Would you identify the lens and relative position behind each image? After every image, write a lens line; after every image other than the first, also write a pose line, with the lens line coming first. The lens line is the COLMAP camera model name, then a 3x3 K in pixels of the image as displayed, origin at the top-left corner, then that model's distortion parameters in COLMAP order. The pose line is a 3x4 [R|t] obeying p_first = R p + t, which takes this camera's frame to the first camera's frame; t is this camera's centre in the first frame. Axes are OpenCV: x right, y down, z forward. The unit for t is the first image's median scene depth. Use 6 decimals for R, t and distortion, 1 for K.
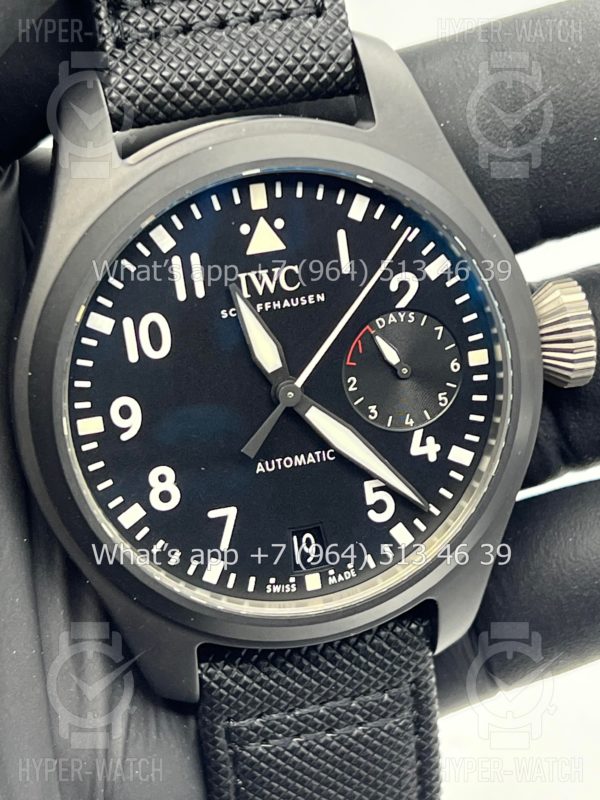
lens RADIAL K [[1831.1, 0, 300.0], [0, 1831.1, 400.0], [0, 0, 1]] dist [0.346311, -2.082892]
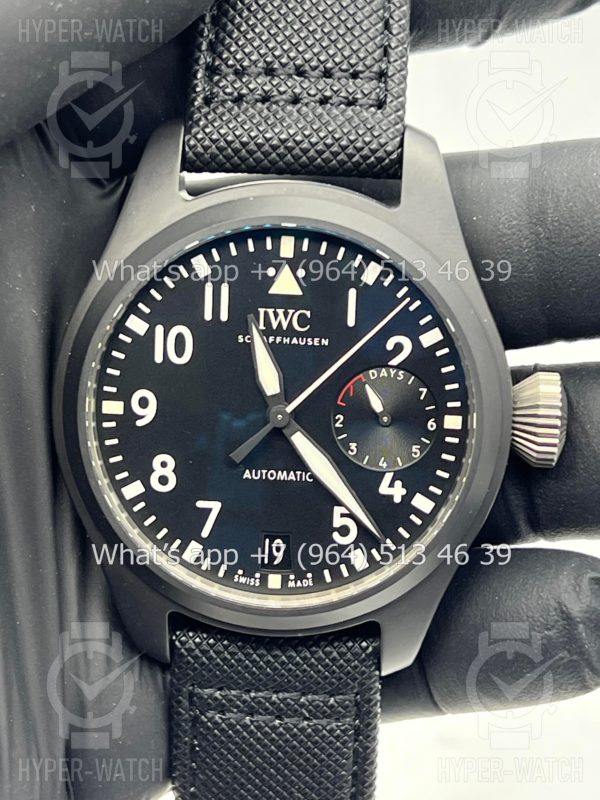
lens RADIAL K [[1831.1, 0, 300.0], [0, 1831.1, 400.0], [0, 0, 1]] dist [0.346311, -2.082892]
pose [[0.955374, 0.206032, -0.211686, 0.248135], [-0.214511, 0.976562, -0.017648, 0.004151], [0.203088, 0.062269, 0.977178, -0.139751]]
